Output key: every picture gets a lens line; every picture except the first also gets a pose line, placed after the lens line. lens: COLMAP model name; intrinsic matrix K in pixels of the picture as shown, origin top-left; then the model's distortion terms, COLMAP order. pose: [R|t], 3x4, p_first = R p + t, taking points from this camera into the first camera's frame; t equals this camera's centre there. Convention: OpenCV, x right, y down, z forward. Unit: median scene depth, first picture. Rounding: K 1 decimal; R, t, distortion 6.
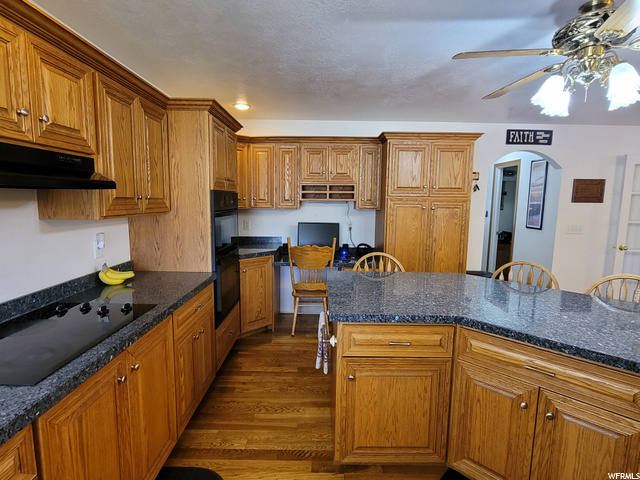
lens RADIAL K [[332.0, 0, 318.8], [0, 332.0, 239.7], [0, 0, 1]] dist [-0.003857, -0.000806]
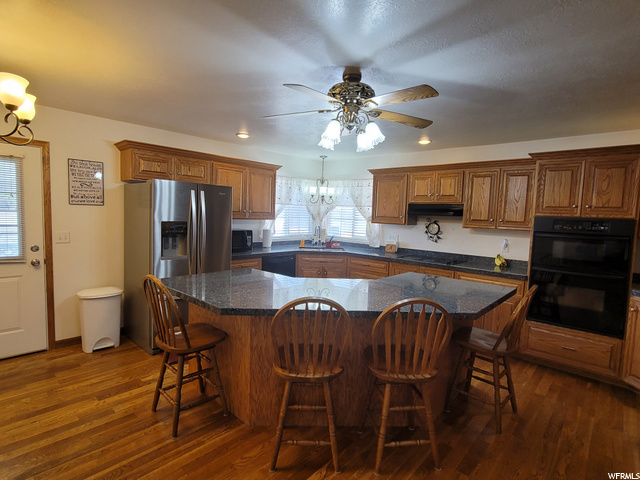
lens RADIAL K [[332.0, 0, 323.3], [0, 332.0, 240.0], [0, 0, 1]] dist [-0.003857, -0.000806]
pose [[-0.681889, 0.015690, -0.731288, 0.780134], [-0.135079, 0.979873, 0.146978, -0.083508], [0.718875, 0.199004, -0.666045, 0.809501]]
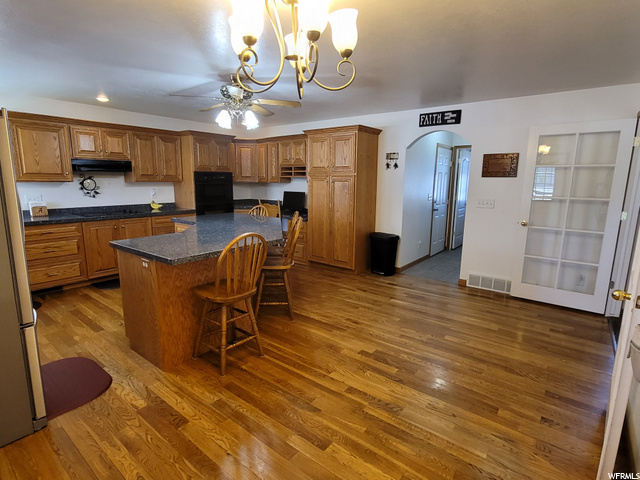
lens RADIAL K [[332.0, 0, 322.3], [0, 332.0, 240.5], [0, 0, 1]] dist [-0.003857, -0.000806]
pose [[0.789445, 0.108301, -0.604192, 1.052130], [-0.074433, 0.993939, 0.080907, 0.038970], [0.609292, -0.018900, 0.792721, -0.137967]]
